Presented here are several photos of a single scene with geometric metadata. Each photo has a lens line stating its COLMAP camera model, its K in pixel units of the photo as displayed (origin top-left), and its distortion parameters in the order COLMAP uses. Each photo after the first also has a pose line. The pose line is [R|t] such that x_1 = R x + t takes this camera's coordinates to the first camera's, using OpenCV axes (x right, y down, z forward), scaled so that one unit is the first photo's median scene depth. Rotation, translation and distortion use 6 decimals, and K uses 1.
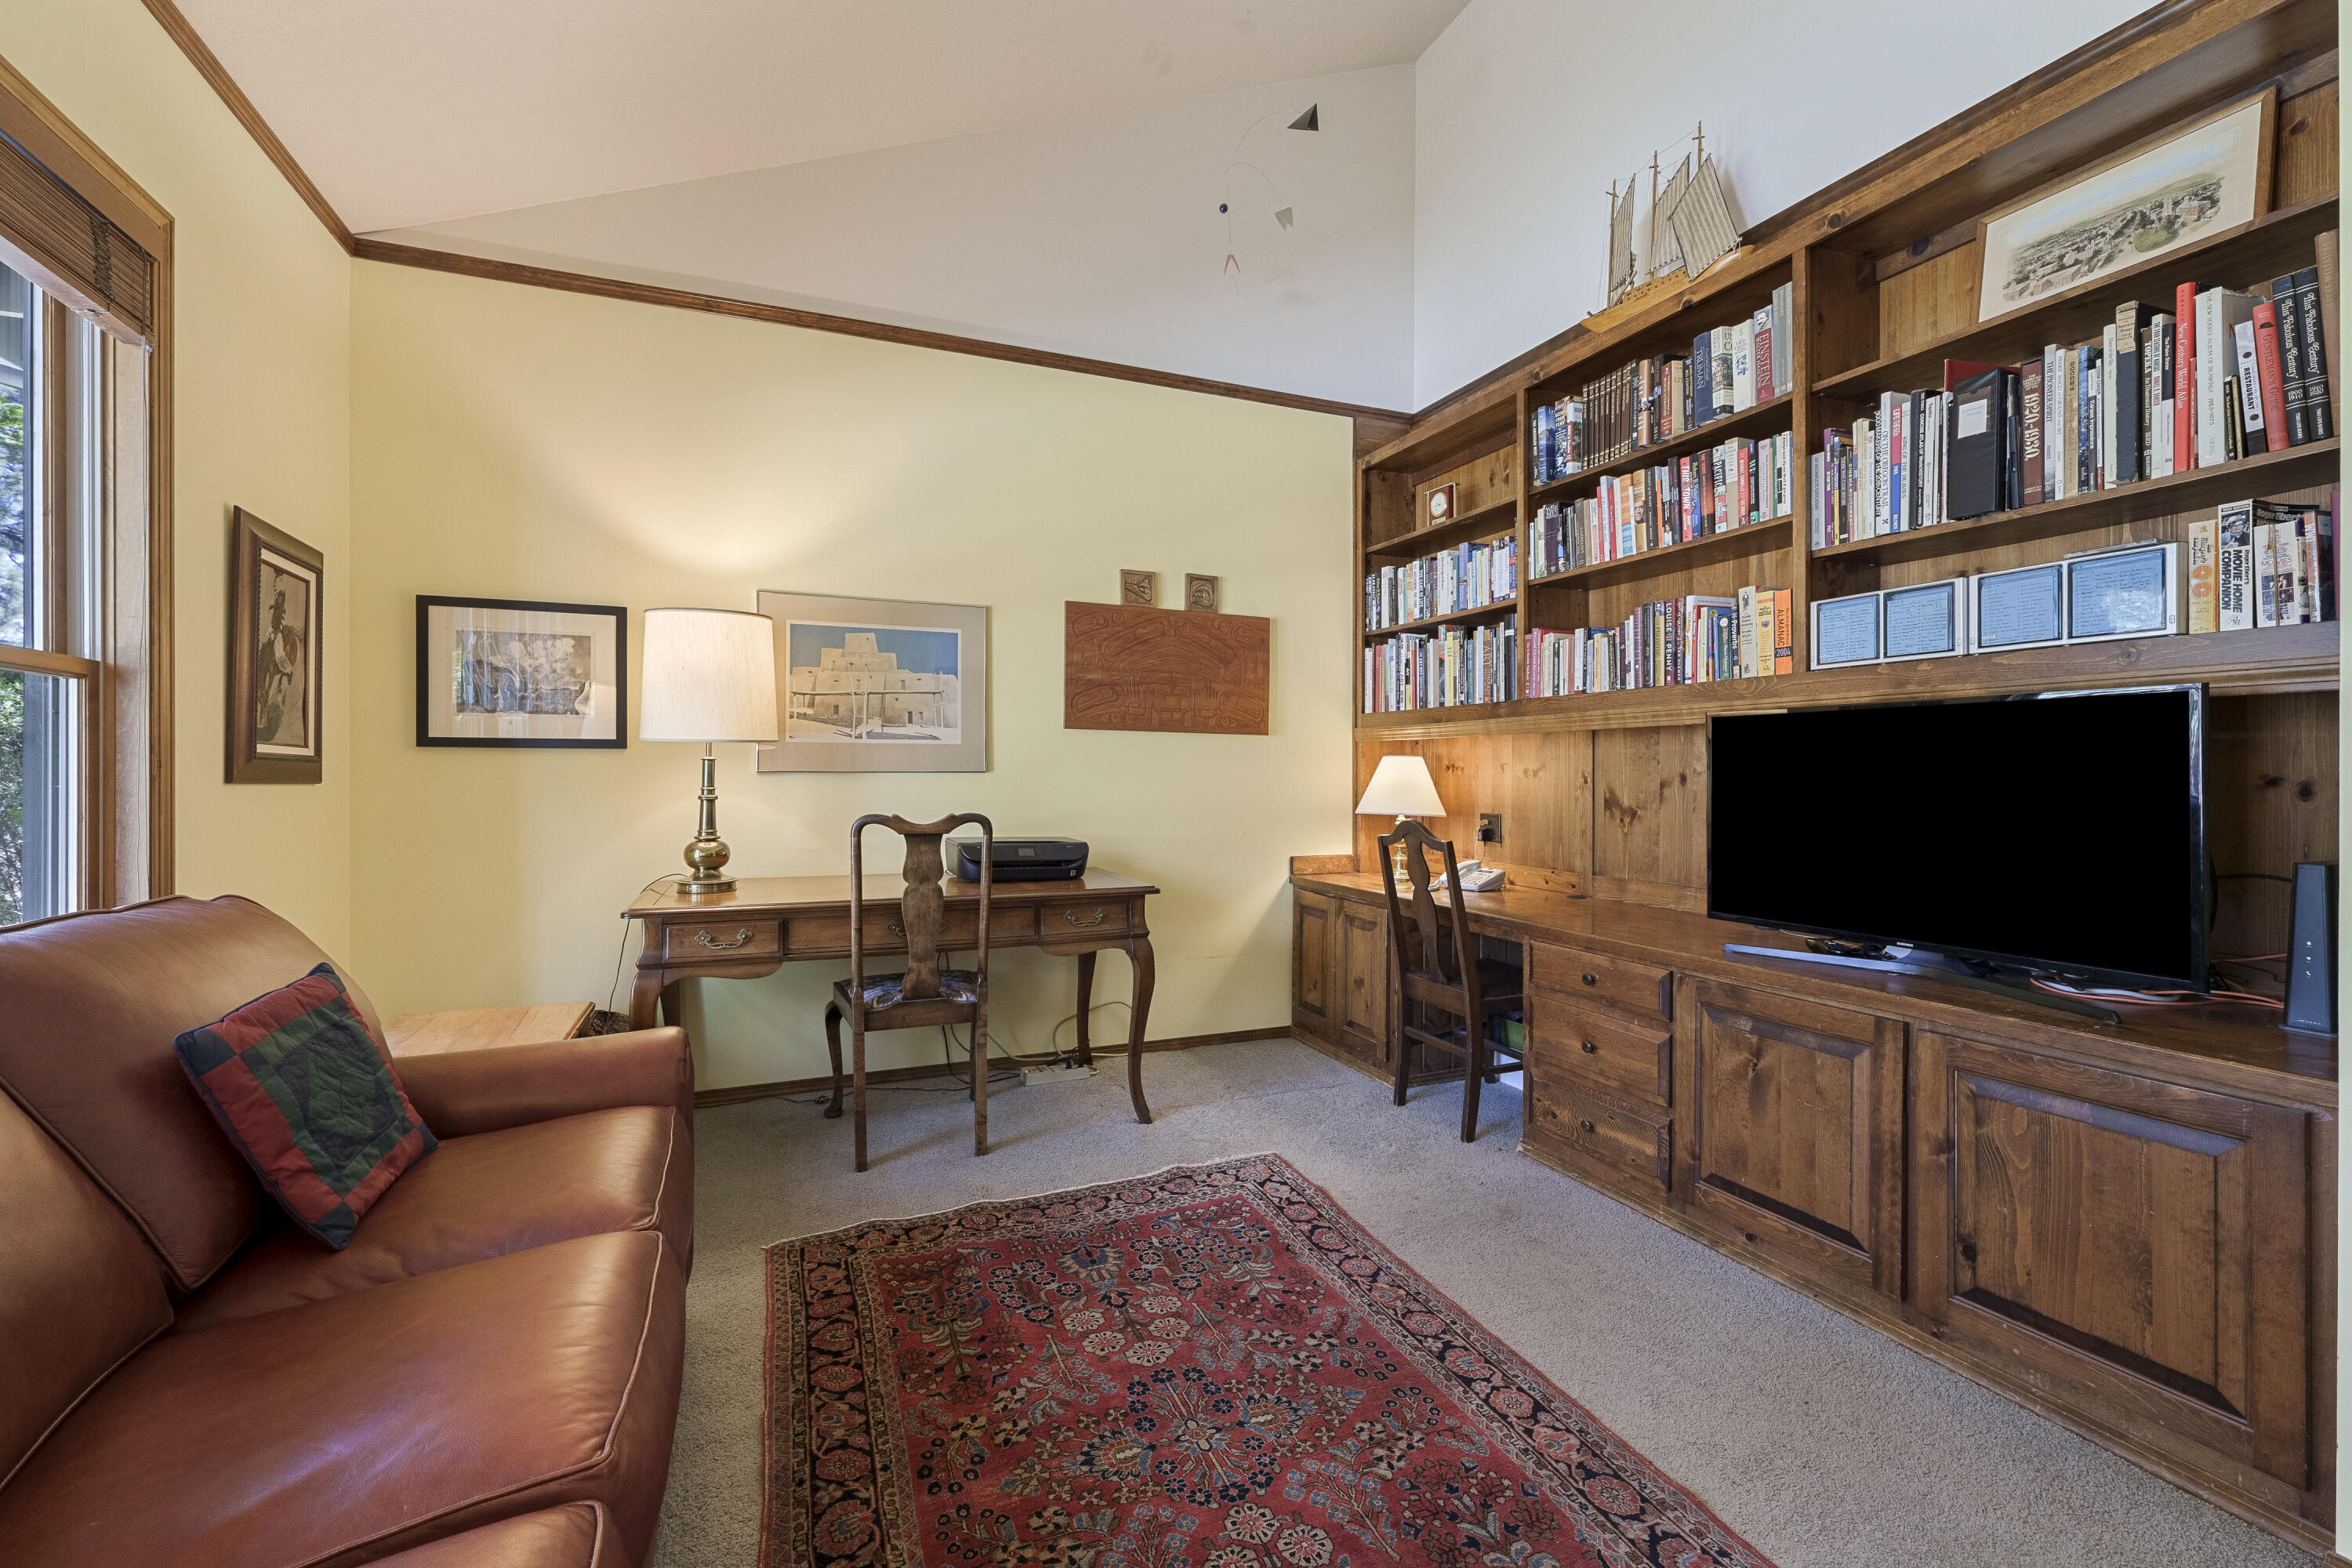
lens RADIAL K [[985.7, 0, 1174.7], [0, 985.7, 775.3], [0, 0, 1]] dist [-0.003666, -0.000422]
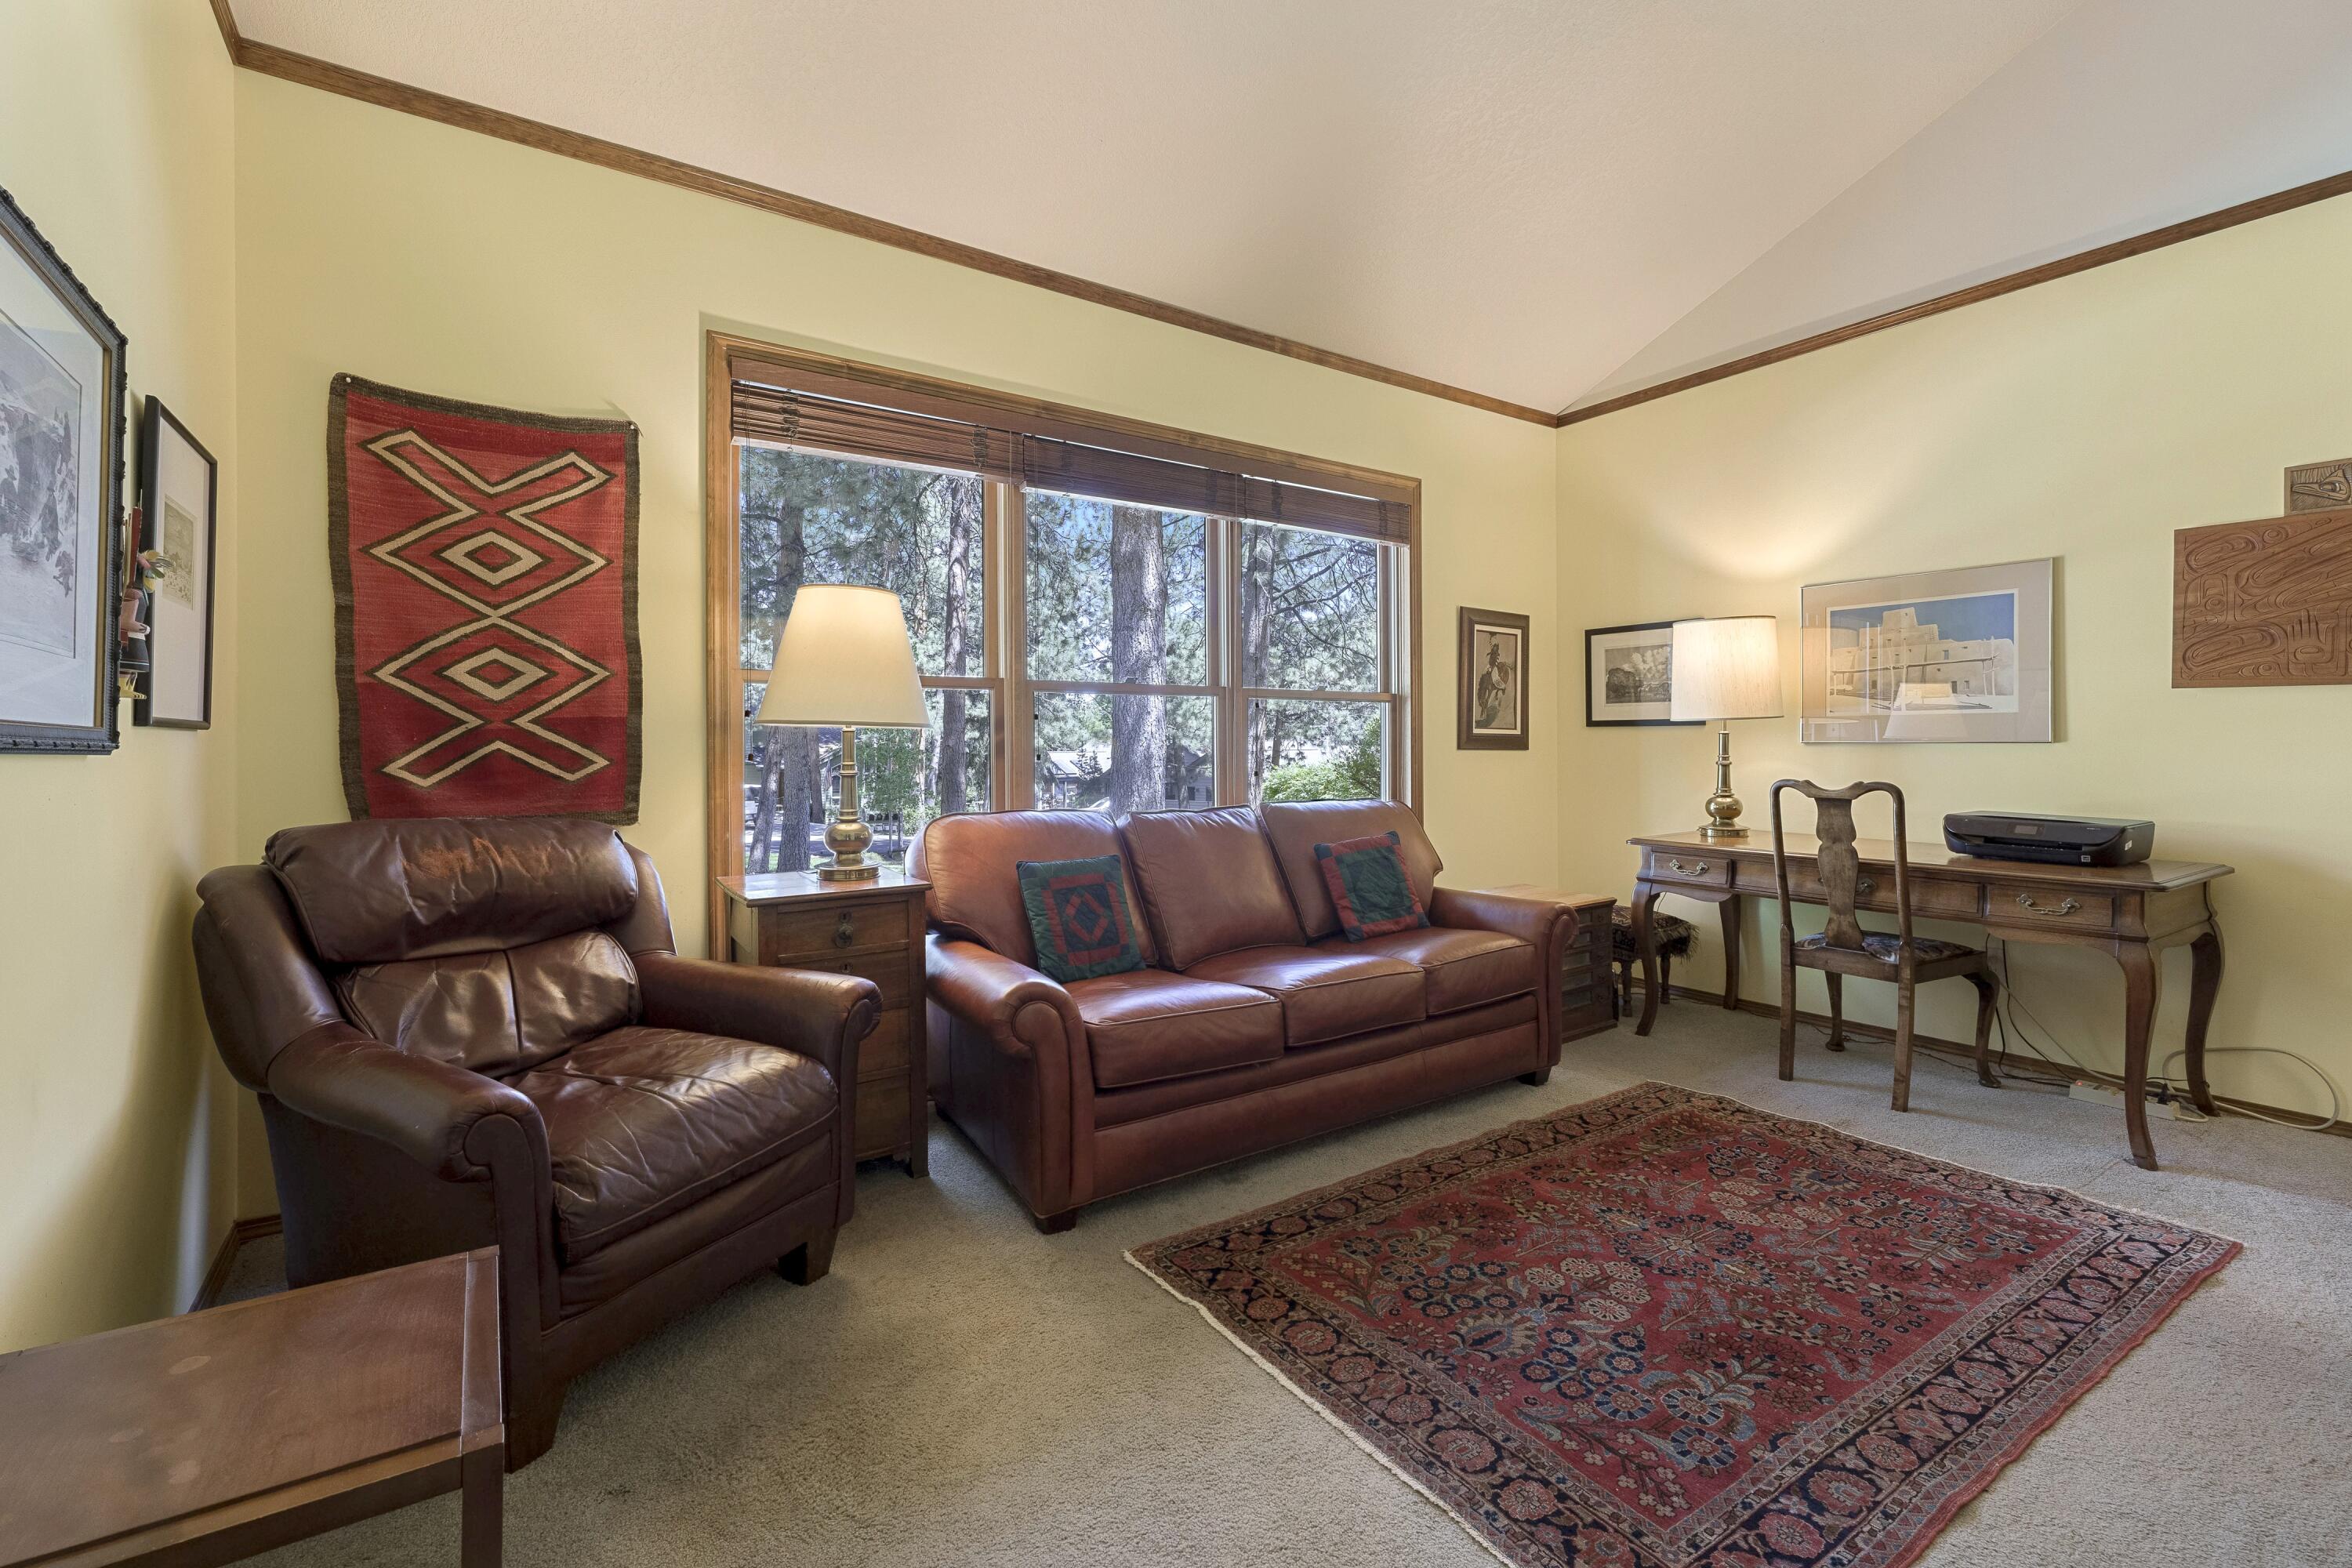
lens RADIAL K [[1026.4, 0, 1149.1], [0, 1026.4, 738.4], [0, 0, 1]] dist [0.004407, 0.001102]
pose [[0.177486, -0.004345, -0.984114, 0.807617], [0.002180, 0.999990, -0.004022, -0.006293], [0.984121, -0.001432, 0.177494, 0.030061]]
